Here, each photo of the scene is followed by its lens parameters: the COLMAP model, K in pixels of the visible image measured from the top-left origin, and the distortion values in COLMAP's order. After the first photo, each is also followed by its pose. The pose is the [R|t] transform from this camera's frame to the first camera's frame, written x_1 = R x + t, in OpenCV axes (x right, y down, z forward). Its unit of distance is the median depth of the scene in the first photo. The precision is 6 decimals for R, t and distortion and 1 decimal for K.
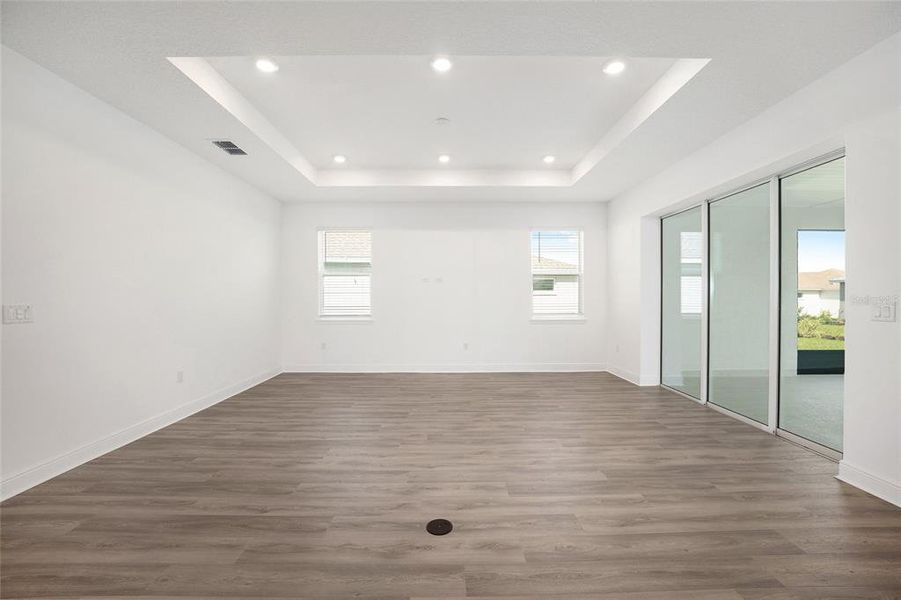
lens RADIAL K [[364.8, 0, 457.8], [0, 364.8, 295.5], [0, 0, 1]] dist [-0.027150, 0.002403]
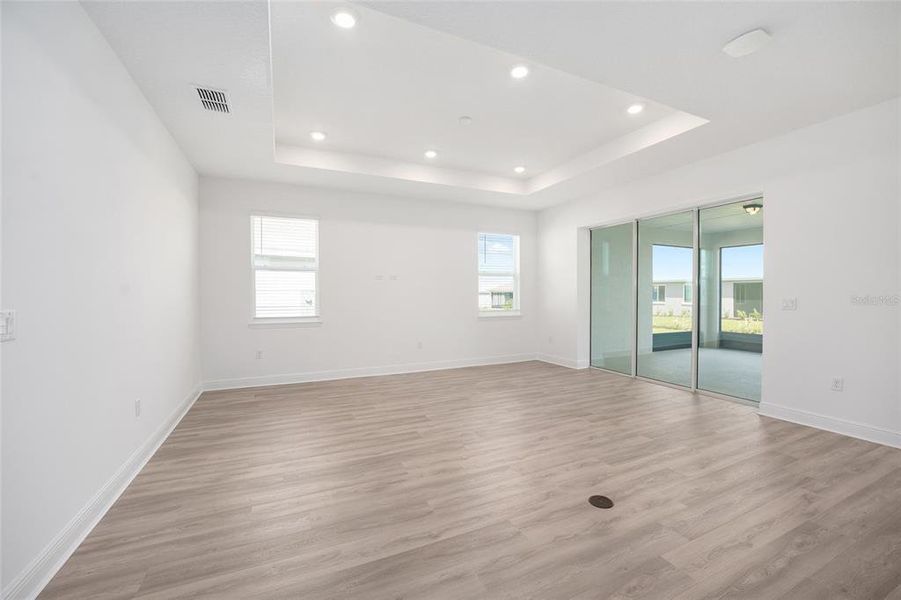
lens RADIAL K [[364.8, 0, 458.4], [0, 364.8, 297.4], [0, 0, 1]] dist [-0.027150, 0.002403]
pose [[0.909884, -0.004719, 0.414837, -0.455380], [0.000689, 0.999951, 0.009864, 0.000014], [-0.414863, -0.008690, 0.909842, 0.088880]]
